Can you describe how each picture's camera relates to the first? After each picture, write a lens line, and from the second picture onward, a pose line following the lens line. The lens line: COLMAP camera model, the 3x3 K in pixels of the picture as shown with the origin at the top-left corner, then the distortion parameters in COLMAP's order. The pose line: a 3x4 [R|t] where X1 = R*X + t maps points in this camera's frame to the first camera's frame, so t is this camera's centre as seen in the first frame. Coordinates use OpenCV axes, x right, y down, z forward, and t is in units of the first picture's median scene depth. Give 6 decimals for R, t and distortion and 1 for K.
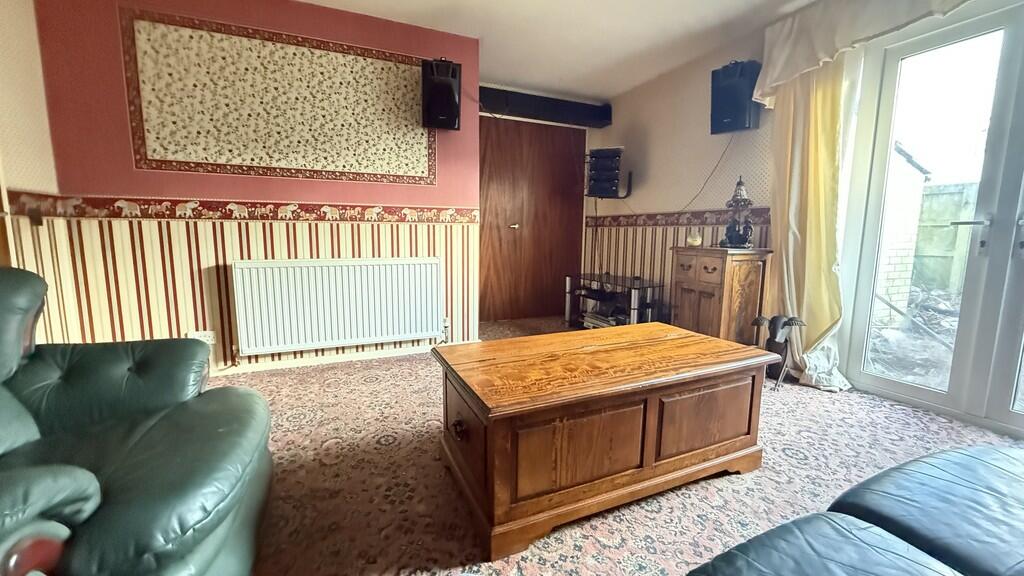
lens RADIAL K [[407.6, 0, 511.2], [0, 407.6, 285.5], [0, 0, 1]] dist [-0.000281, -0.000197]
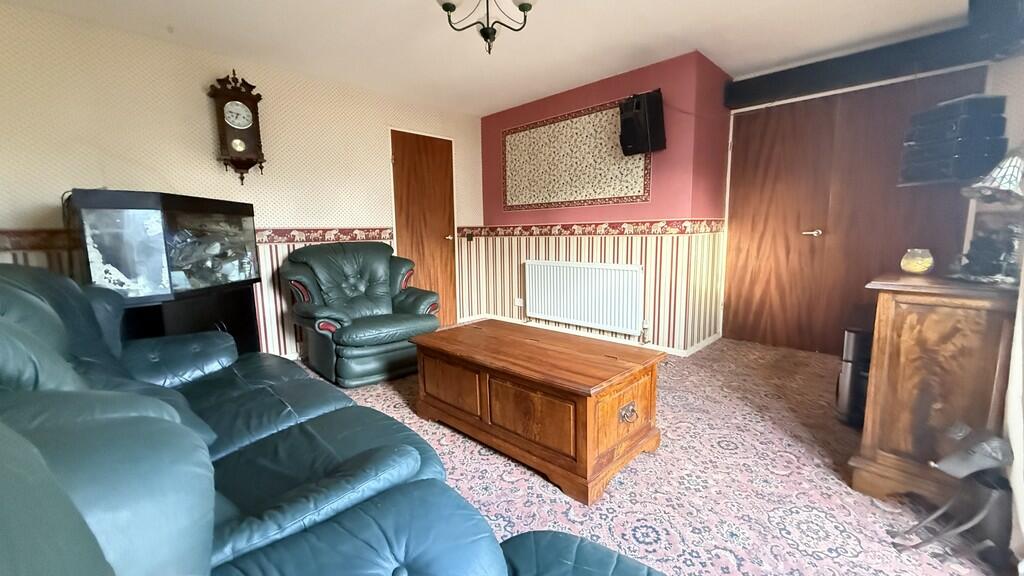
lens RADIAL K [[407.6, 0, 511.6], [0, 407.6, 286.9], [0, 0, 1]] dist [-0.000281, -0.000197]
pose [[0.368511, 0.107835, -0.923348, 0.838778], [-0.103148, 0.991859, 0.074670, -0.065149], [0.923883, 0.067725, 0.376634, 0.278178]]
